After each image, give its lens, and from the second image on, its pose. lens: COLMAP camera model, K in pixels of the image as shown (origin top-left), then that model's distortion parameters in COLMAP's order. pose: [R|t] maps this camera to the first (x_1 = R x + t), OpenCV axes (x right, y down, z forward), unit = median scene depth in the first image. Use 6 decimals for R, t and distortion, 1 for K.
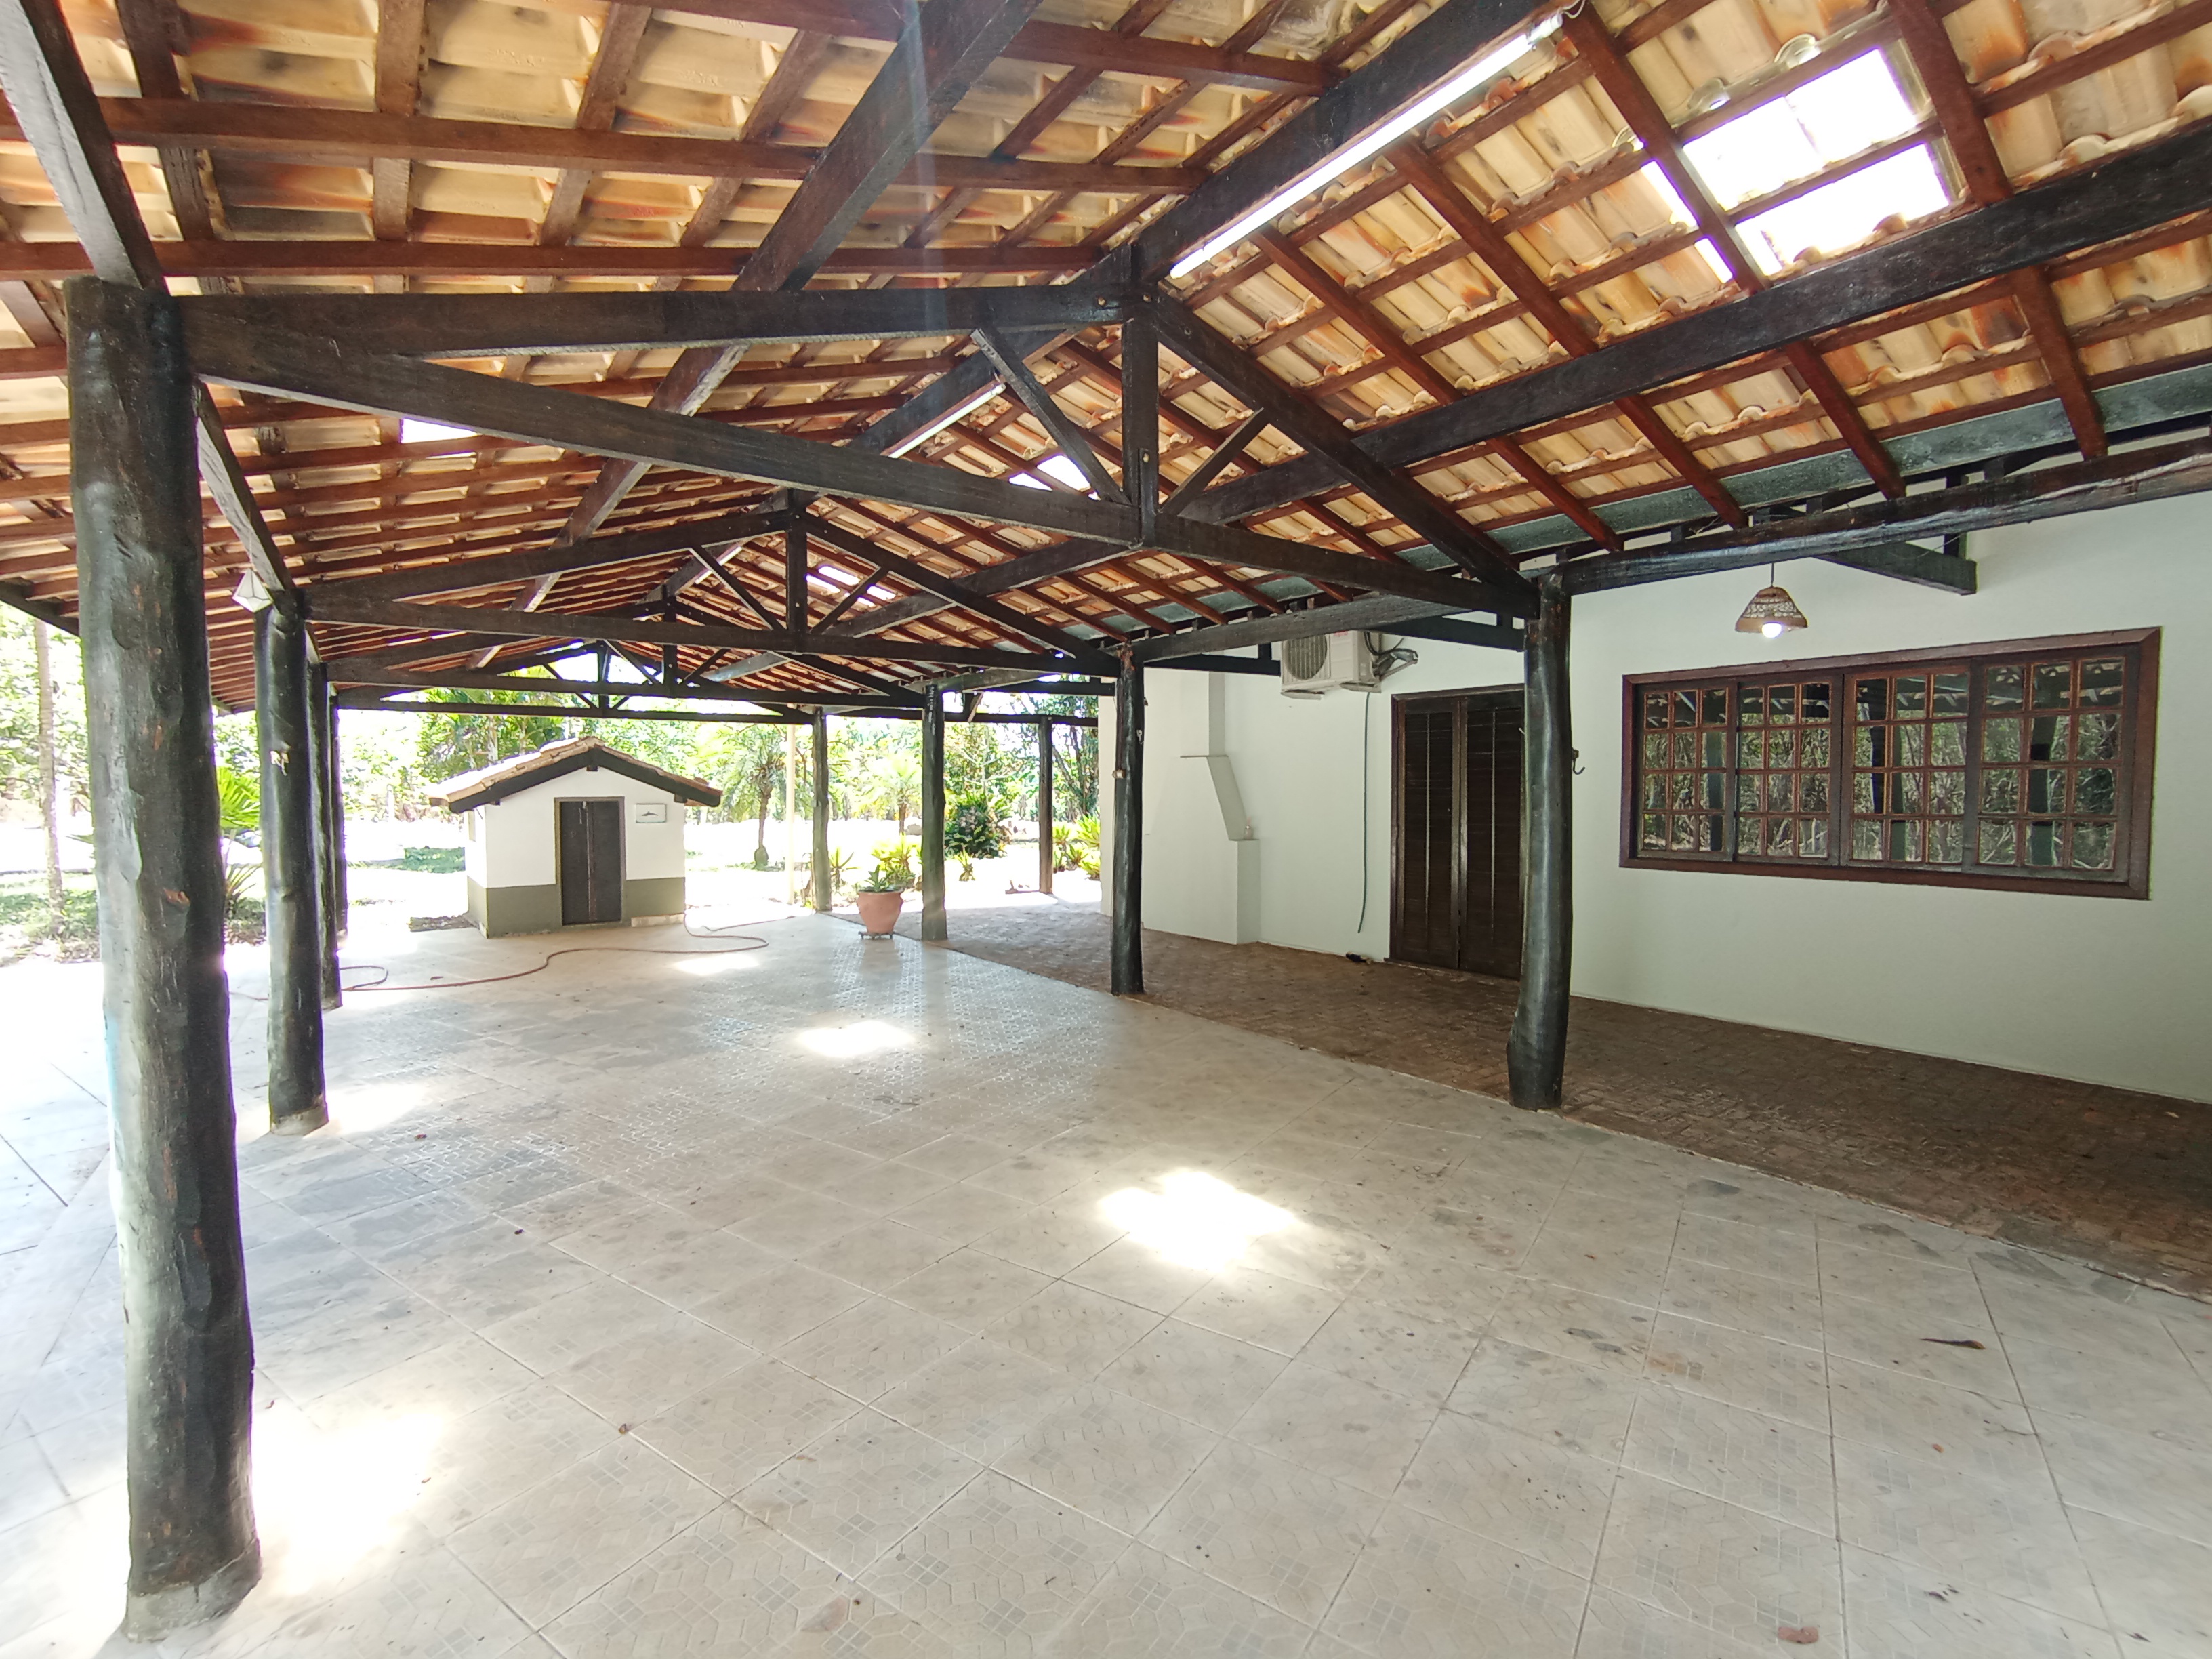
lens RADIAL K [[1020.6, 0, 1103.9], [0, 1020.6, 826.3], [0, 0, 1]] dist [0.004777, 0.006454]
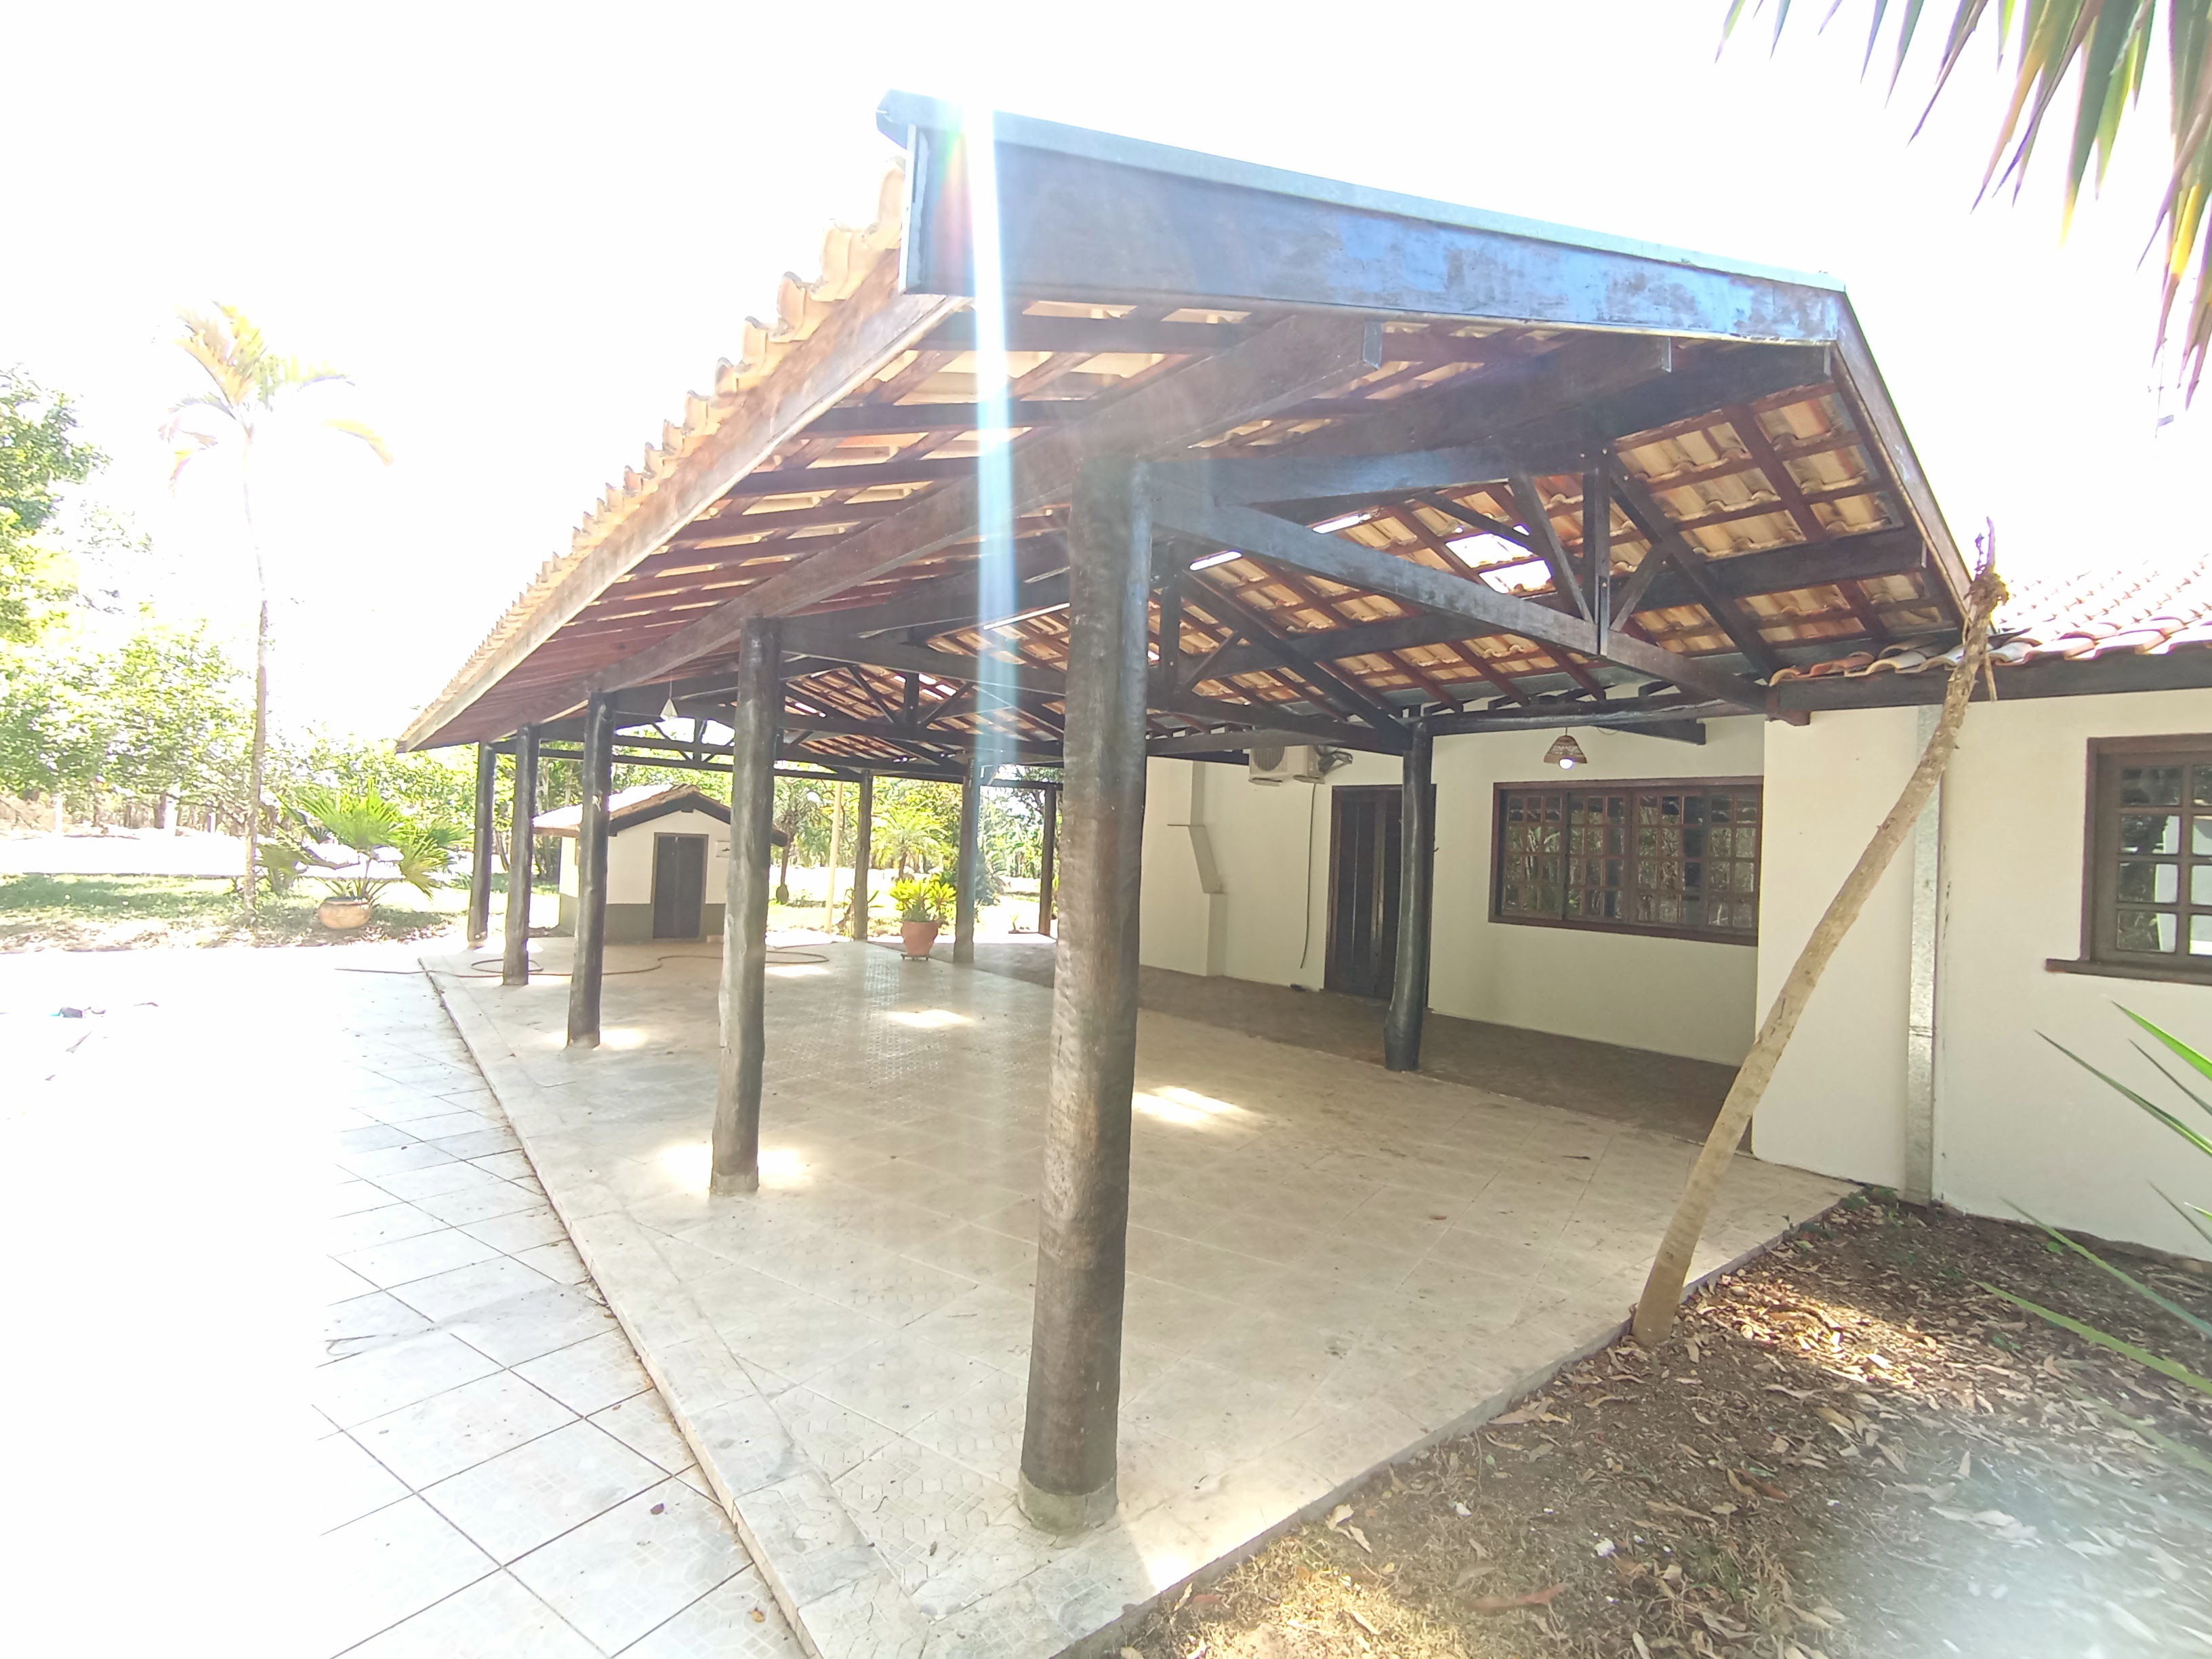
lens RADIAL K [[1020.6, 0, 1105.6], [0, 1020.6, 832.0], [0, 0, 1]] dist [0.004777, 0.006454]
pose [[0.998413, 0.048690, 0.028311, -0.059747], [-0.047081, 0.997378, -0.054966, 0.021776], [-0.030913, 0.053546, 0.998087, -0.414494]]
